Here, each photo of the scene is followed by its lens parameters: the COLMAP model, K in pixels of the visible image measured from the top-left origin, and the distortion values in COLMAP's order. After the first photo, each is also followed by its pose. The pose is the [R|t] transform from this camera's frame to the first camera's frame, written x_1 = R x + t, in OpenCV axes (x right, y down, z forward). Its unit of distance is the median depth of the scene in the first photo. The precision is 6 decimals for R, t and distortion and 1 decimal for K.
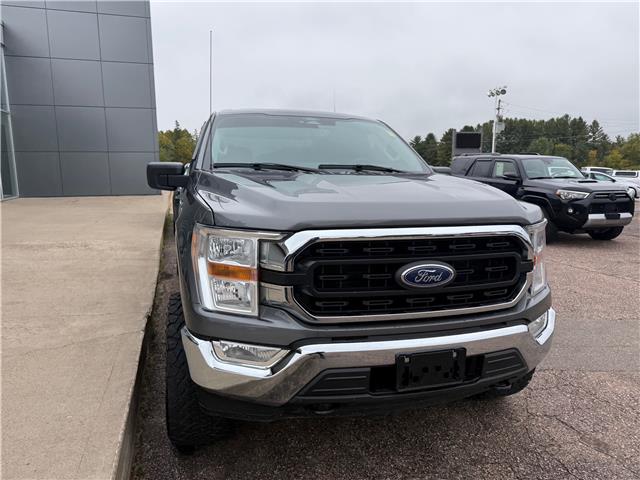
lens RADIAL K [[448.4, 0, 321.2], [0, 448.4, 230.8], [0, 0, 1]] dist [0.027249, -0.039317]
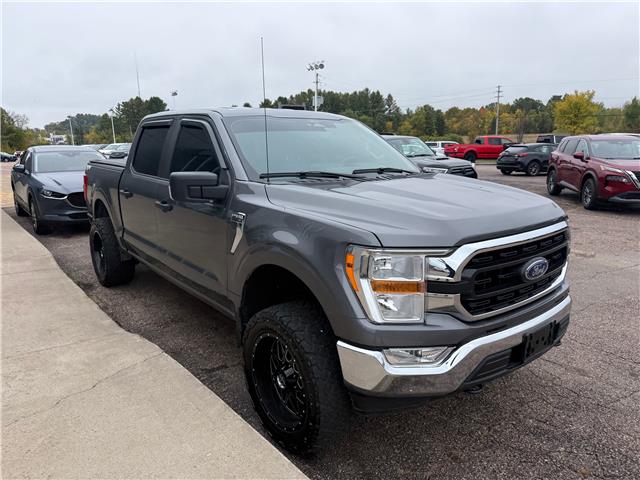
lens RADIAL K [[446.4, 0, 320.0], [0, 446.4, 240.0], [0, 0, 1]] dist [0.083954, -0.126835]
pose [[0.924583, -0.096167, 0.368644, -0.473489], [0.065633, 0.993357, 0.094524, -0.085818], [-0.375285, -0.063200, 0.924752, 0.033622]]
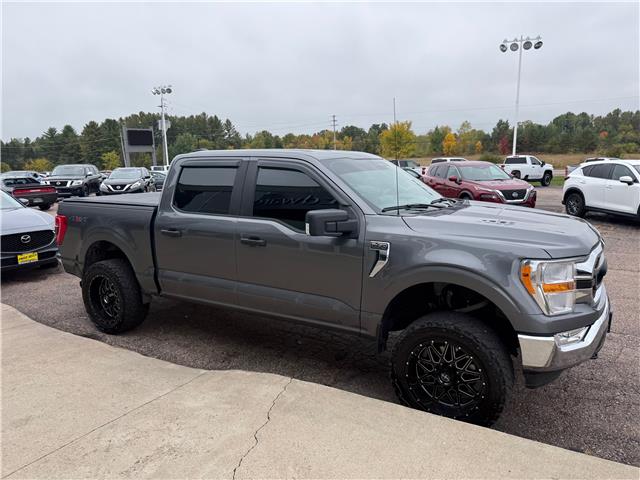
lens RADIAL K [[446.7, 0, 319.2], [0, 446.7, 232.1], [0, 0, 1]] dist [0.086678, -0.126467]
pose [[0.741294, -0.124835, 0.659469, -1.091259], [0.115469, 0.991621, 0.057914, -0.168080], [-0.661173, 0.033217, 0.749497, 0.233915]]
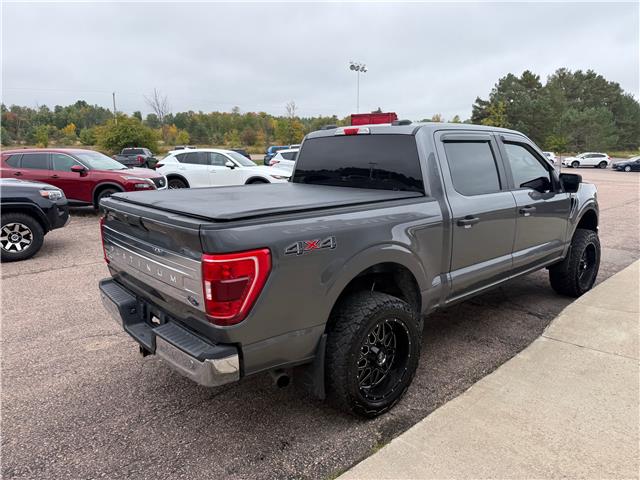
lens RADIAL K [[450.9, 0, 318.2], [0, 450.9, 243.6], [0, 0, 1]] dist [0.078377, -0.117013]
pose [[-0.421619, -0.194448, 0.885679, -1.390265], [0.128305, 0.954117, 0.270552, -0.453289], [-0.897650, 0.227707, -0.377326, 2.422388]]
